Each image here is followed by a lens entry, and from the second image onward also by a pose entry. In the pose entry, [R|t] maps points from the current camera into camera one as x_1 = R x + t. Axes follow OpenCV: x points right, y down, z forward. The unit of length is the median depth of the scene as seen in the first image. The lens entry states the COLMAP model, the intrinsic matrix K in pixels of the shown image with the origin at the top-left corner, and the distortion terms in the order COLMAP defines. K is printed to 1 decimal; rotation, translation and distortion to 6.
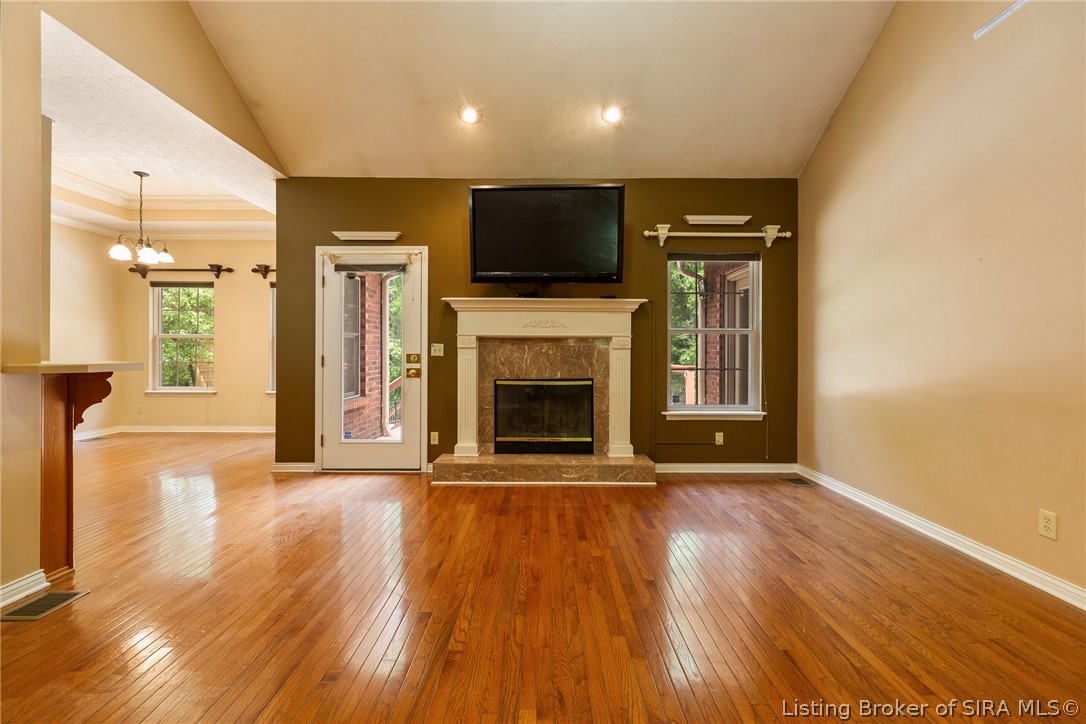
lens RADIAL K [[487.7, 0, 547.3], [0, 487.7, 354.9], [0, 0, 1]] dist [-0.000790, -0.000055]
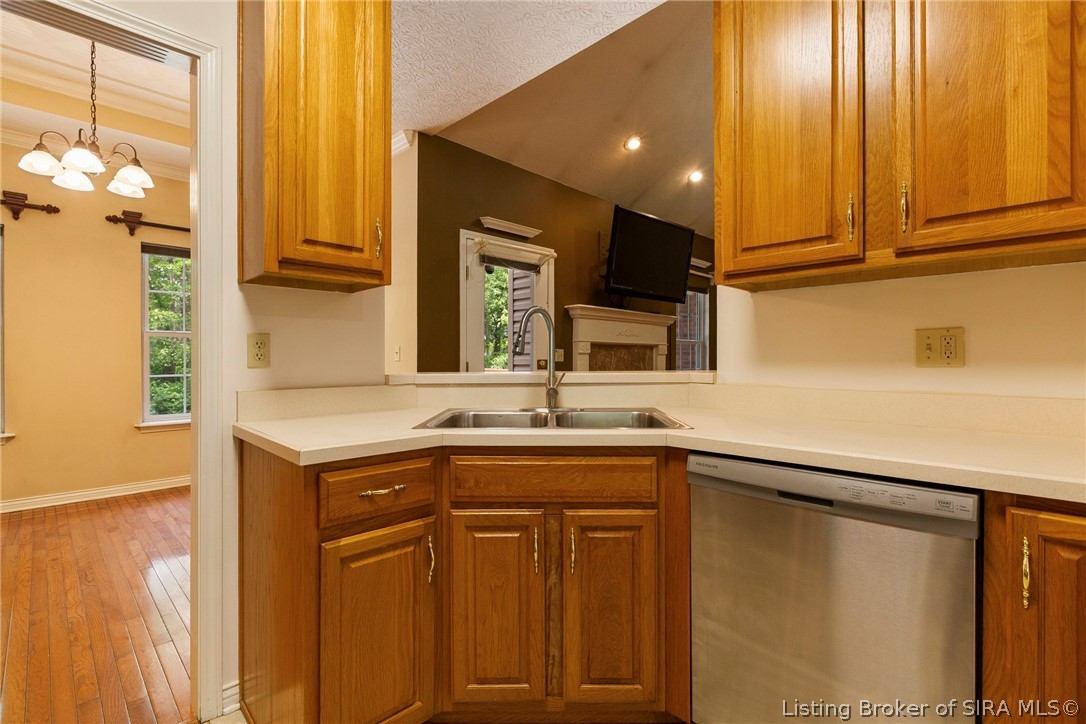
lens RADIAL K [[487.7, 0, 547.3], [0, 487.7, 354.9], [0, 0, 1]] dist [-0.000790, -0.000055]
pose [[0.702094, -0.000183, 0.712084, -0.947258], [0.006465, 0.999960, -0.006118, -0.005830], [-0.712055, 0.008899, 0.702067, 0.323874]]
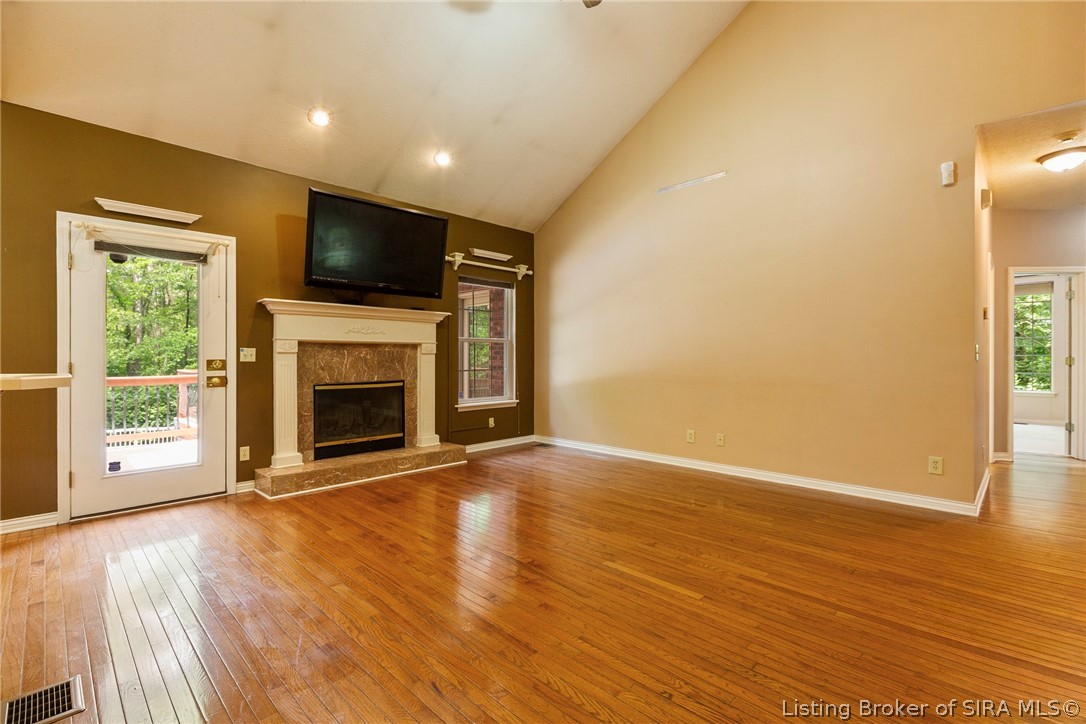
lens RADIAL K [[487.5, 0, 547.6], [0, 487.5, 363.7], [0, 0, 1]] dist [-0.001000, -0.000022]
pose [[0.698637, -0.013795, 0.715343, -0.482483], [0.007401, 0.999900, 0.012055, -0.000667], [-0.715438, -0.003128, 0.698669, -0.021696]]
